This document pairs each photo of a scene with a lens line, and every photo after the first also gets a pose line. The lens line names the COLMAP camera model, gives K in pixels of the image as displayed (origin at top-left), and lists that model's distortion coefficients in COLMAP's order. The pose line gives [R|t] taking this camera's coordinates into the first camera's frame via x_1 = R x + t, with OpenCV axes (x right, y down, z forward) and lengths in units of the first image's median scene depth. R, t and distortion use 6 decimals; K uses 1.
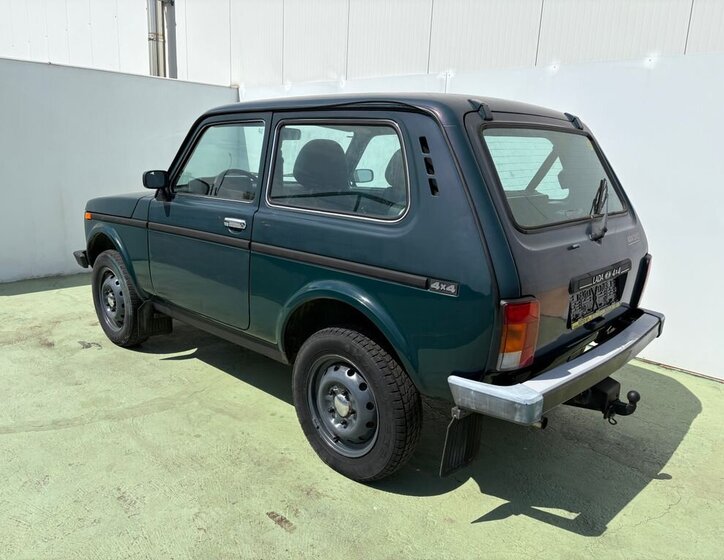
lens RADIAL K [[591.4, 0, 362.0], [0, 591.4, 280.0], [0, 0, 1]] dist [0.006955, 0.004529]
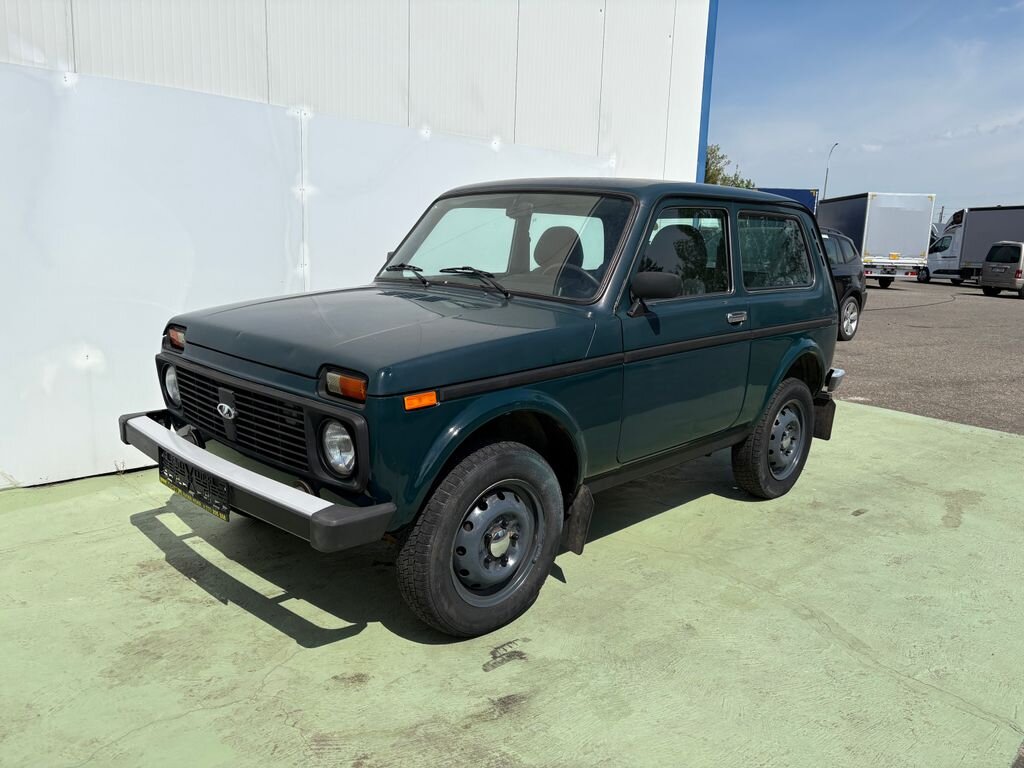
lens RADIAL K [[797.9, 0, 513.4], [0, 797.9, 369.0], [0, 0, 1]] dist [0.034009, -0.043119]
pose [[-0.011435, -0.213727, 0.976827, -1.207835], [0.166753, 0.962803, 0.212610, -0.293298], [-0.985932, 0.165320, 0.024630, 1.073303]]
